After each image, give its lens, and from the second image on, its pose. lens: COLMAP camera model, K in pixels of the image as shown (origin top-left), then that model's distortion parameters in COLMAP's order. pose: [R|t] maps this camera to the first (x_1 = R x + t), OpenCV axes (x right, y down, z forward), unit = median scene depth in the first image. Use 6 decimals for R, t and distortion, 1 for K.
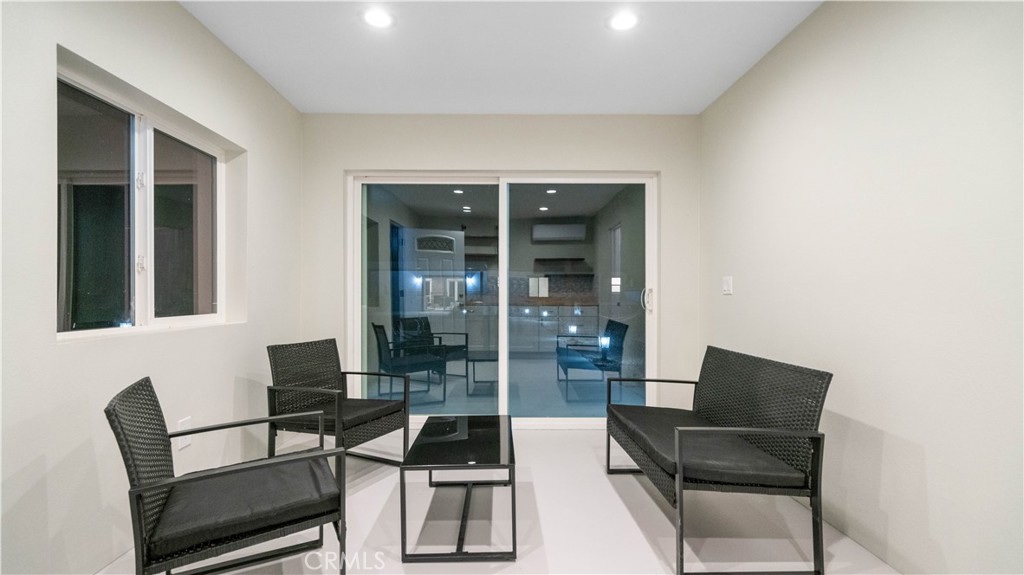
lens RADIAL K [[459.1, 0, 509.7], [0, 459.1, 294.0], [0, 0, 1]] dist [-0.038378, -0.000627]
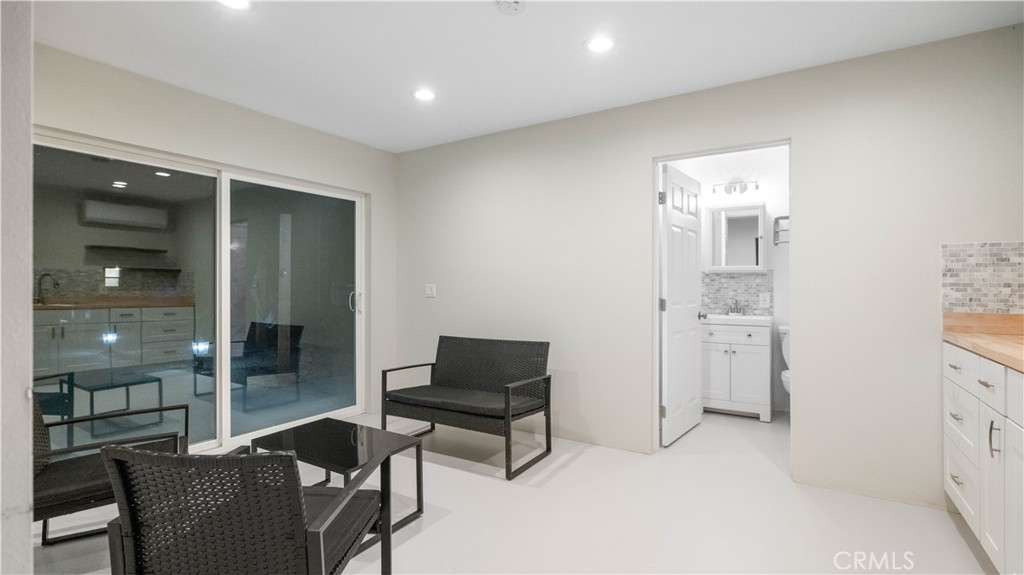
lens RADIAL K [[459.1, 0, 516.4], [0, 459.1, 281.9], [0, 0, 1]] dist [-0.038378, -0.000627]
pose [[0.534242, 0.004269, 0.845321, -0.460816], [0.002391, 0.999976, -0.006561, -0.030466], [-0.845329, 0.005526, 0.534218, 0.044325]]
